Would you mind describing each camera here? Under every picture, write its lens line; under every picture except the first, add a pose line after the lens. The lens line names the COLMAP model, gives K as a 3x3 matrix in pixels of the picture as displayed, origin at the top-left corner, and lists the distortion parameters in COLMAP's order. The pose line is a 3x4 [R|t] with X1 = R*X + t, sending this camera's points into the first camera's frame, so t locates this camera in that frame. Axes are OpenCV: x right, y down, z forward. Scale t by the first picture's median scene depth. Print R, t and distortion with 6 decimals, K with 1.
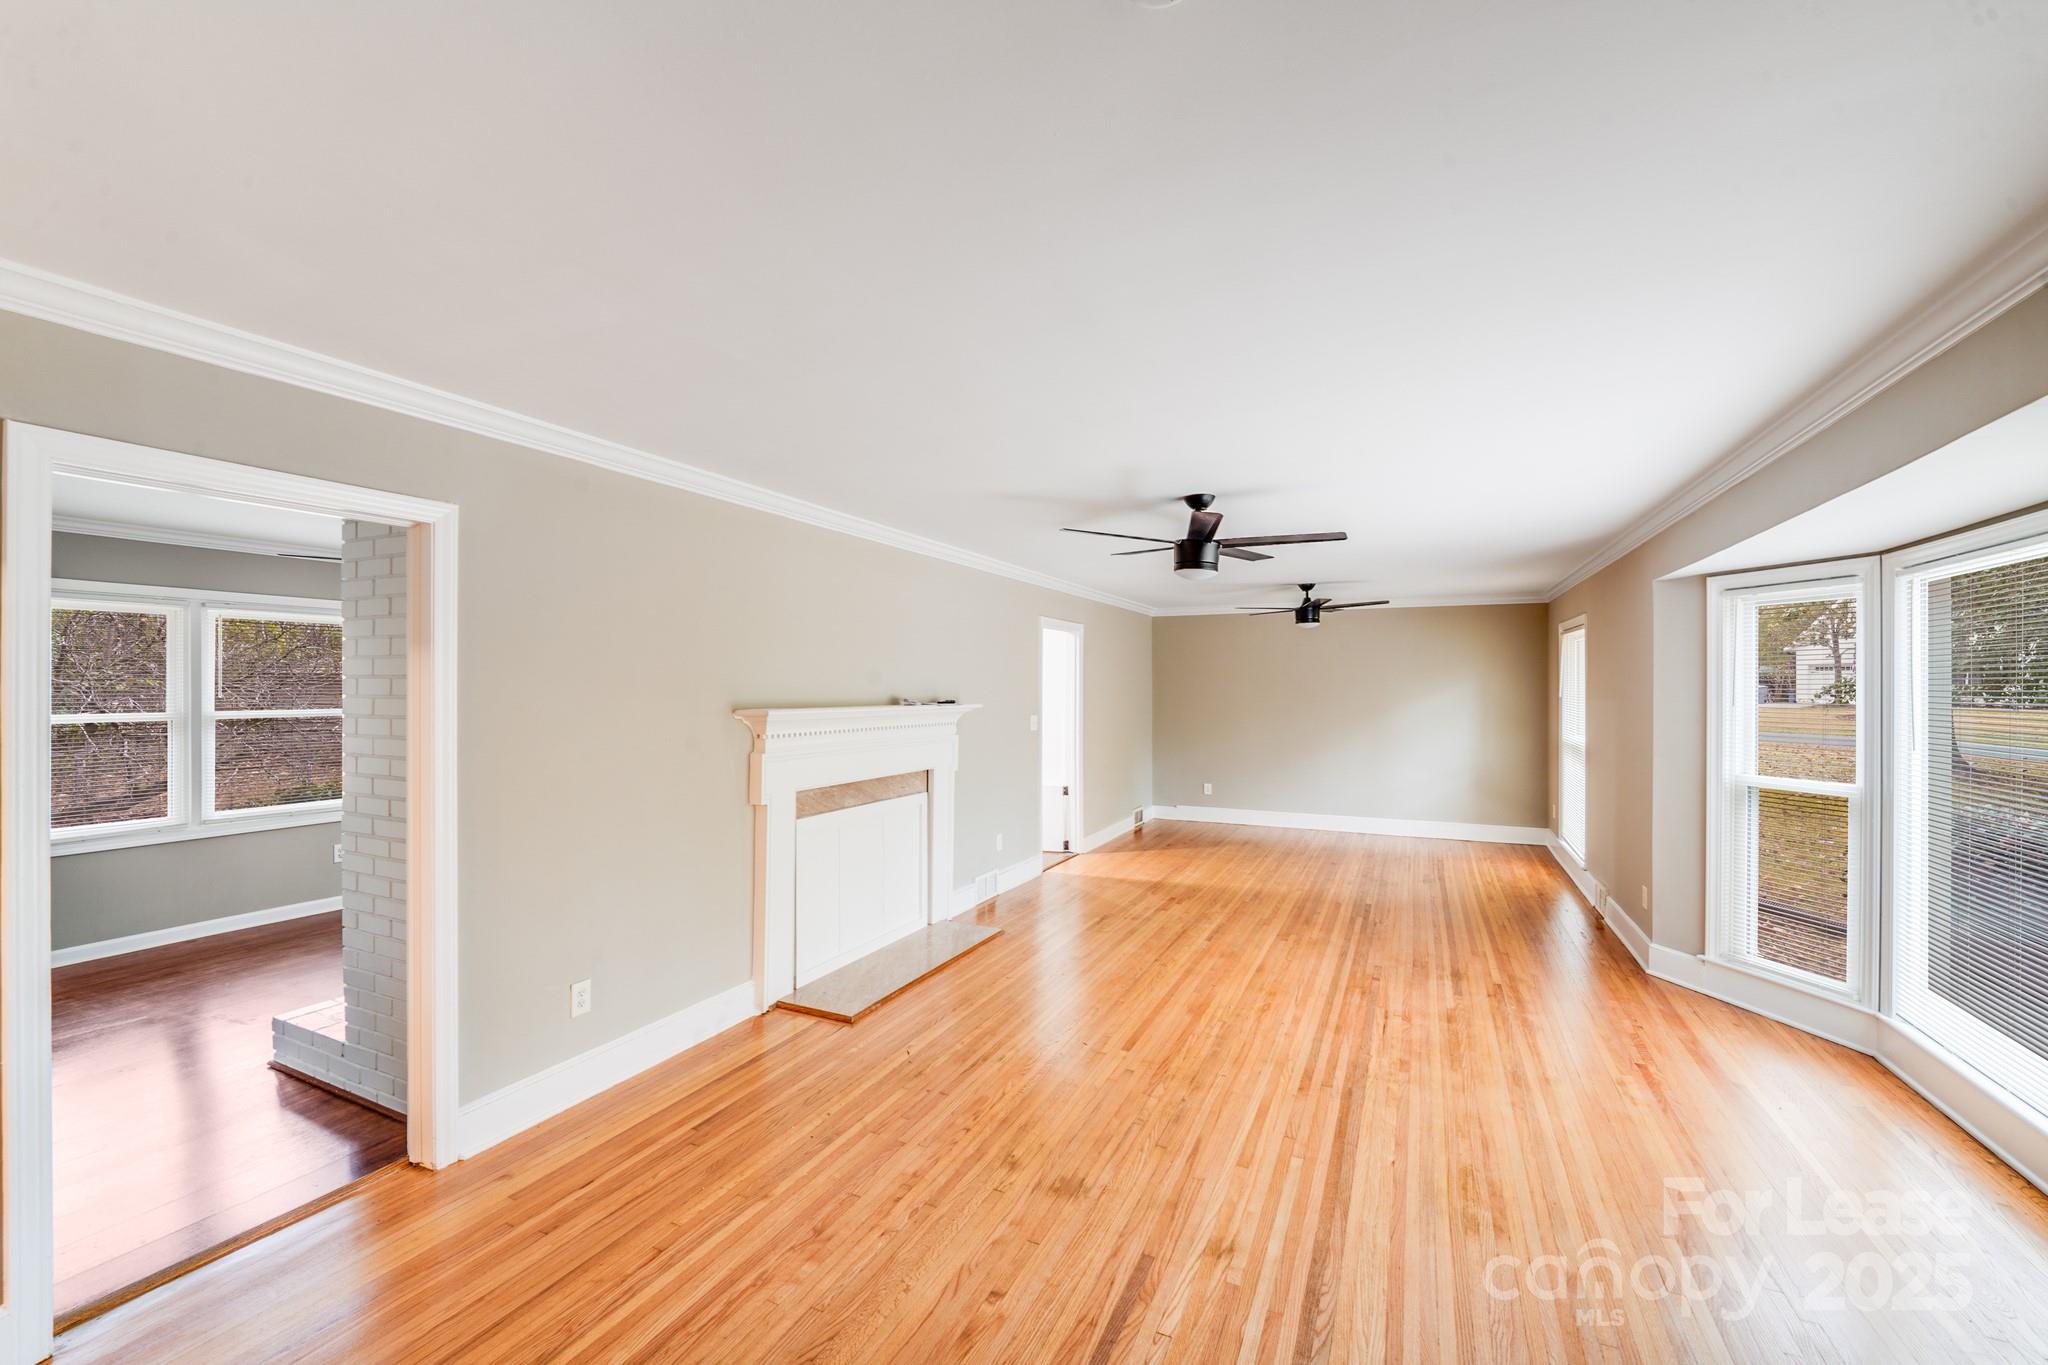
lens RADIAL K [[831.1, 0, 1015.5], [0, 831.1, 688.2], [0, 0, 1]] dist [-0.006832, -0.001878]
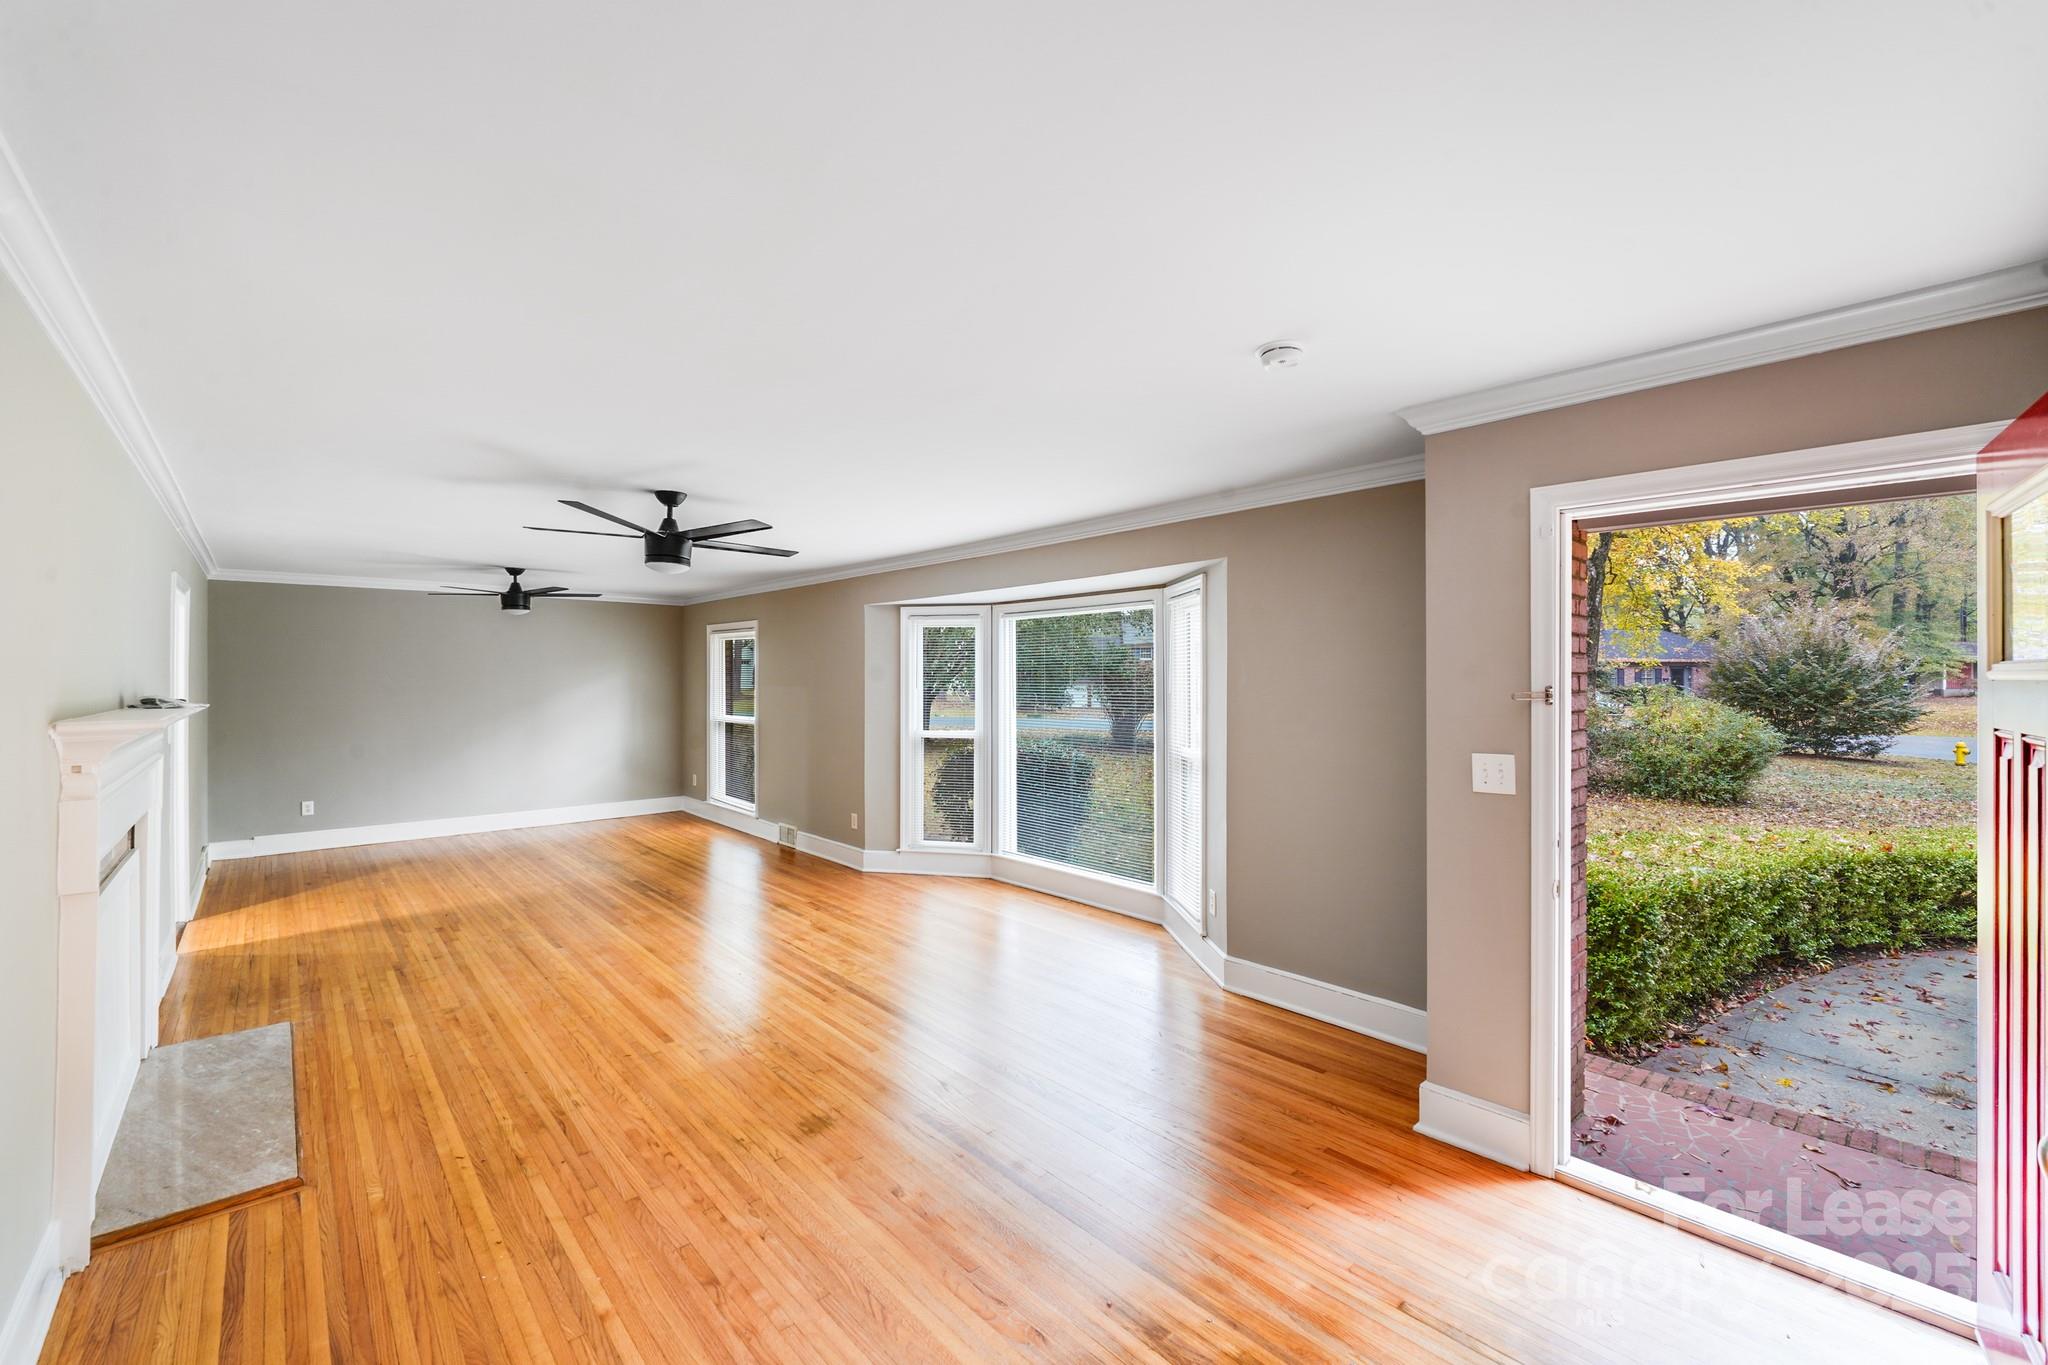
lens RADIAL K [[831.1, 0, 1022.7], [0, 831.1, 679.5], [0, 0, 1]] dist [-0.006832, -0.001878]
pose [[0.374322, -0.005385, 0.927283, -0.482976], [0.004612, 0.999982, 0.003945, -0.000689], [-0.927287, 0.002800, 0.374340, 0.178353]]
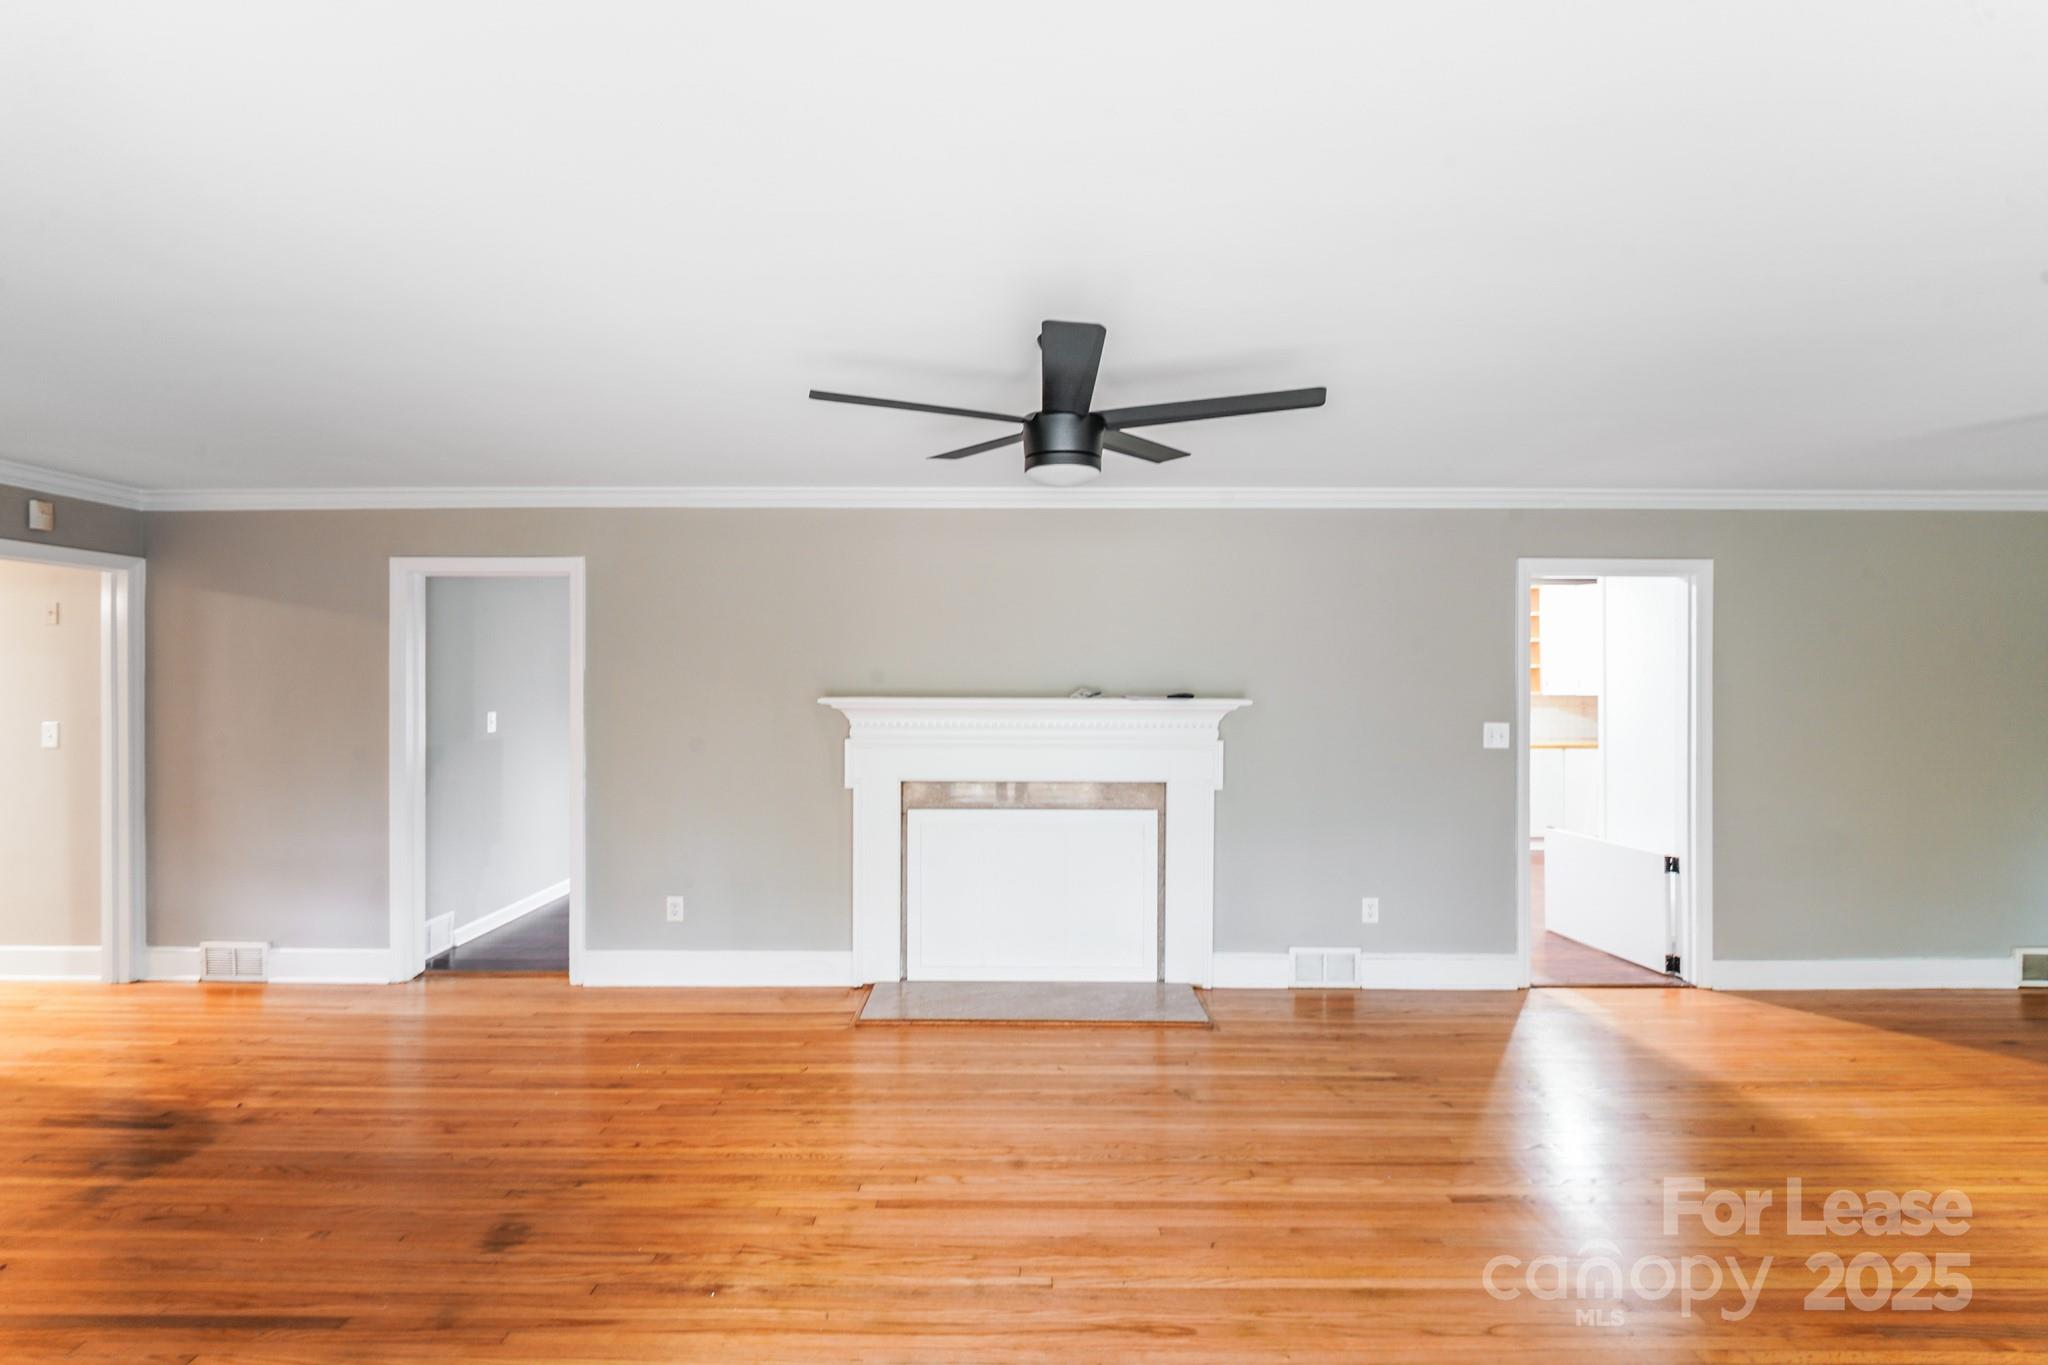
lens RADIAL K [[831.1, 0, 1024.1], [0, 831.1, 673.0], [0, 0, 1]] dist [-0.006832, -0.001878]
pose [[0.430393, -0.005701, -0.902624, 0.616015], [-0.002754, 0.999967, -0.007629, 0.002390], [0.902638, 0.005769, 0.430363, 0.622424]]
